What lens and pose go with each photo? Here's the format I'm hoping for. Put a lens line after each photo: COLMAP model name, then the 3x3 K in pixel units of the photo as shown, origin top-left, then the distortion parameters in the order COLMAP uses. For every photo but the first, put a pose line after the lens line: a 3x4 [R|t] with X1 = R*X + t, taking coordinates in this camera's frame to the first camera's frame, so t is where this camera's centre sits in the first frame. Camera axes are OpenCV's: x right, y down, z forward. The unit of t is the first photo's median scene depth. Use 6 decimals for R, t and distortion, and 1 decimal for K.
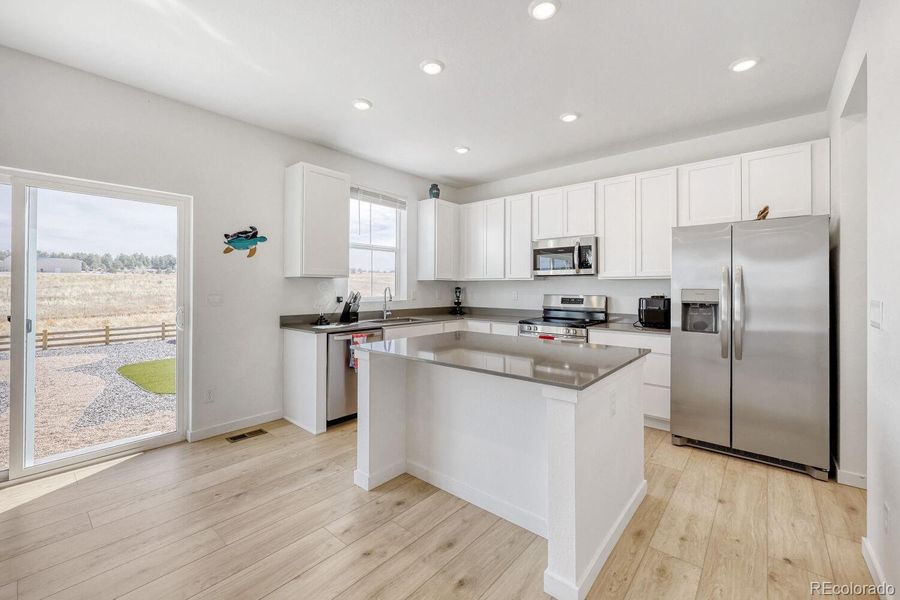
lens RADIAL K [[367.4, 0, 463.3], [0, 367.4, 285.3], [0, 0, 1]] dist [0.000153, 0.000951]
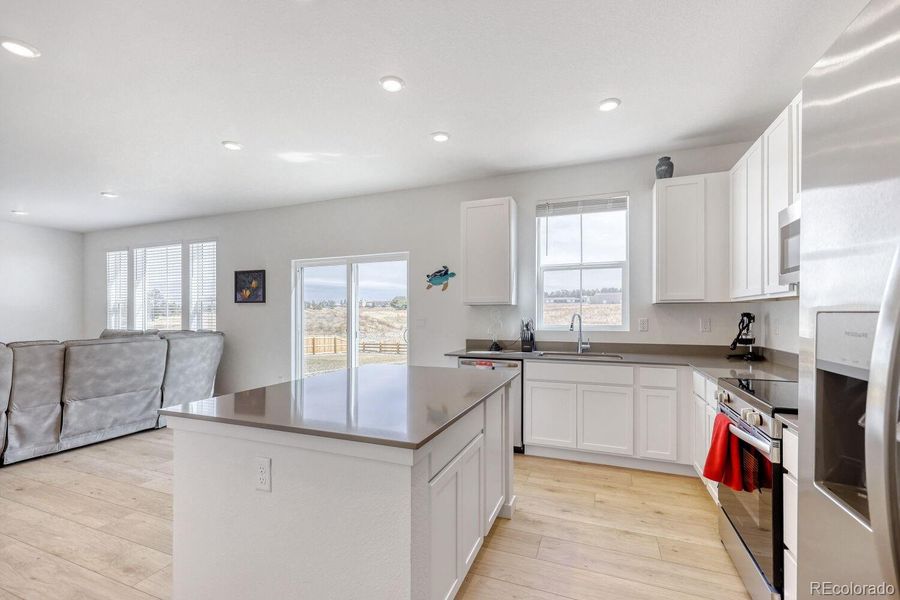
lens RADIAL K [[375.4, 0, 425.1], [0, 375.4, 312.6], [0, 0, 1]] dist [0.002867, -0.000477]
pose [[0.312389, -0.005610, -0.949938, 0.620868], [0.010622, 0.999941, -0.002412, 0.001208], [0.949895, -0.009336, 0.312430, 0.543771]]
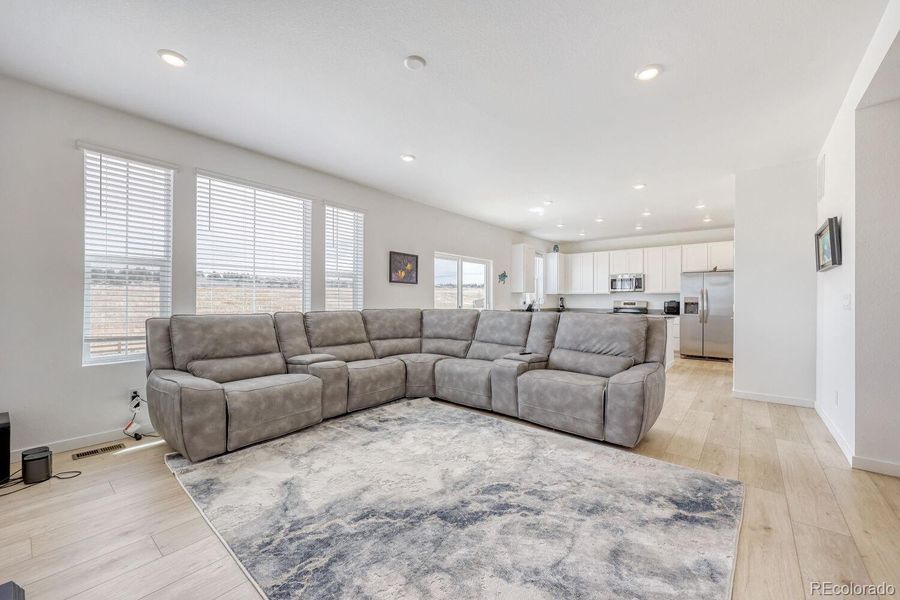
lens RADIAL K [[367.4, 0, 456.0], [0, 367.4, 299.9], [0, 0, 1]] dist [0.000153, 0.000951]
pose [[0.999774, 0.000527, 0.021271, -0.948078], [-0.000570, 0.999998, 0.001990, 0.020861], [-0.021270, -0.002002, 0.999772, -1.377099]]
